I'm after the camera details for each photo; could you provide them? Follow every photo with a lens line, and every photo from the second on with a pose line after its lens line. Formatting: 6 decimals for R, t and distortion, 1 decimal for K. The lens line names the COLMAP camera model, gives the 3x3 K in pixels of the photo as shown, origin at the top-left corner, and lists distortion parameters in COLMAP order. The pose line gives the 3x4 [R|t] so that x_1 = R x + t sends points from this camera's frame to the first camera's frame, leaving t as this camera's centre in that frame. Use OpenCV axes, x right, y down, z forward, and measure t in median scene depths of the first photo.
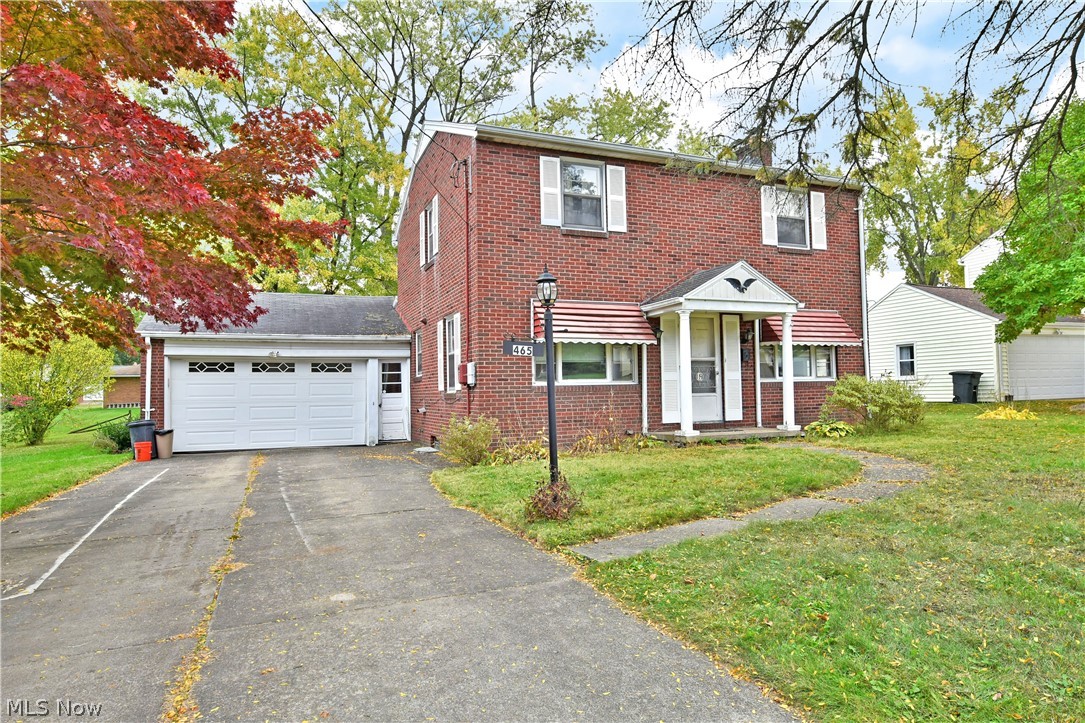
lens RADIAL K [[659.3, 0, 542.5], [0, 659.3, 361.5], [0, 0, 1]] dist [-0.015294, -0.001377]
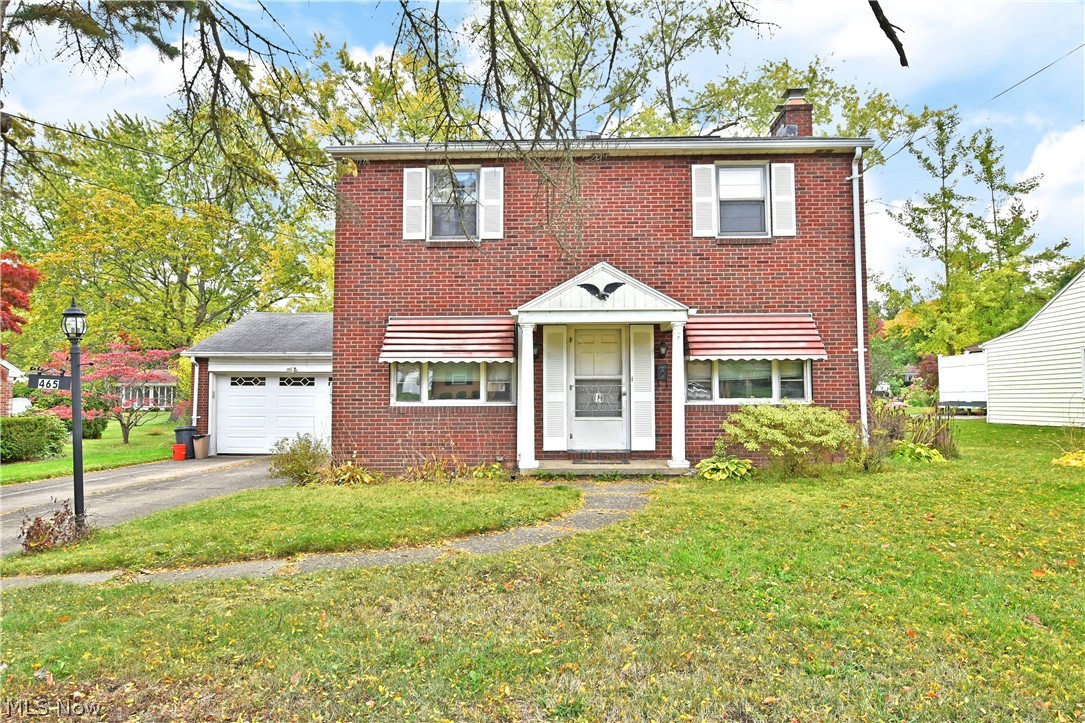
lens RADIAL K [[659.3, 0, 542.5], [0, 659.3, 361.5], [0, 0, 1]] dist [-0.015294, -0.001377]
pose [[0.912778, -0.007530, -0.408387, 0.555647], [0.005836, 0.999968, -0.005395, -0.021420], [0.408415, 0.002541, 0.912793, 0.194086]]
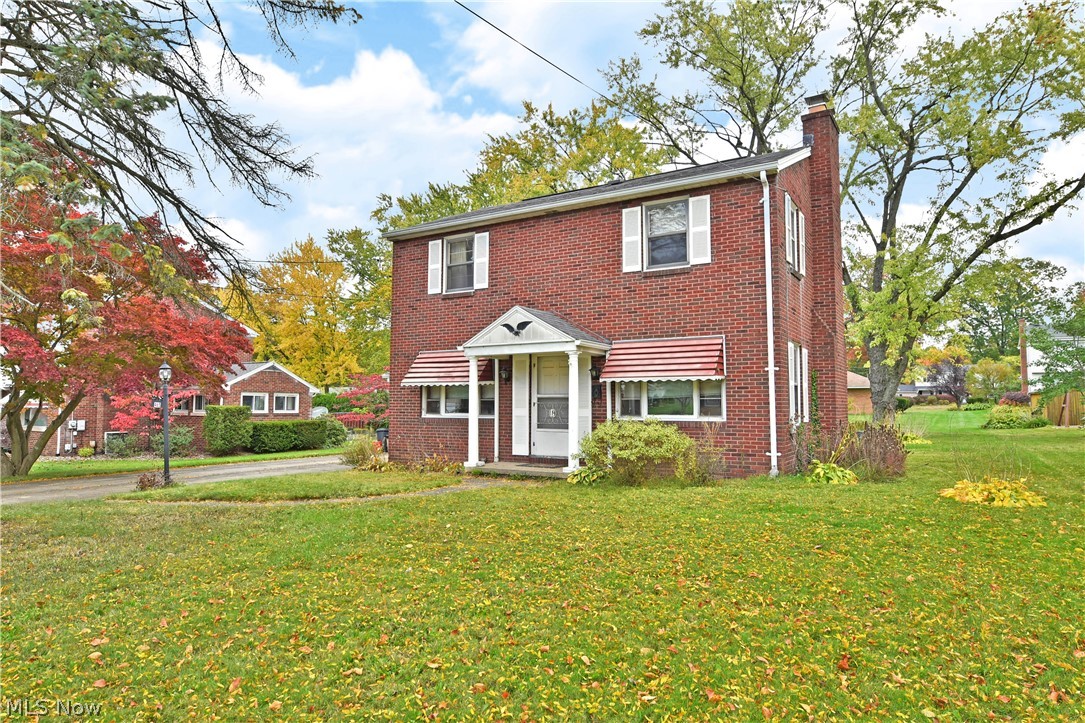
lens RADIAL K [[659.3, 0, 542.5], [0, 659.3, 361.5], [0, 0, 1]] dist [-0.015294, -0.001377]
pose [[0.587680, -0.033593, -0.808396, 1.139487], [0.025403, 0.999411, -0.023064, -0.036944], [0.808694, -0.006982, 0.588188, 0.396271]]
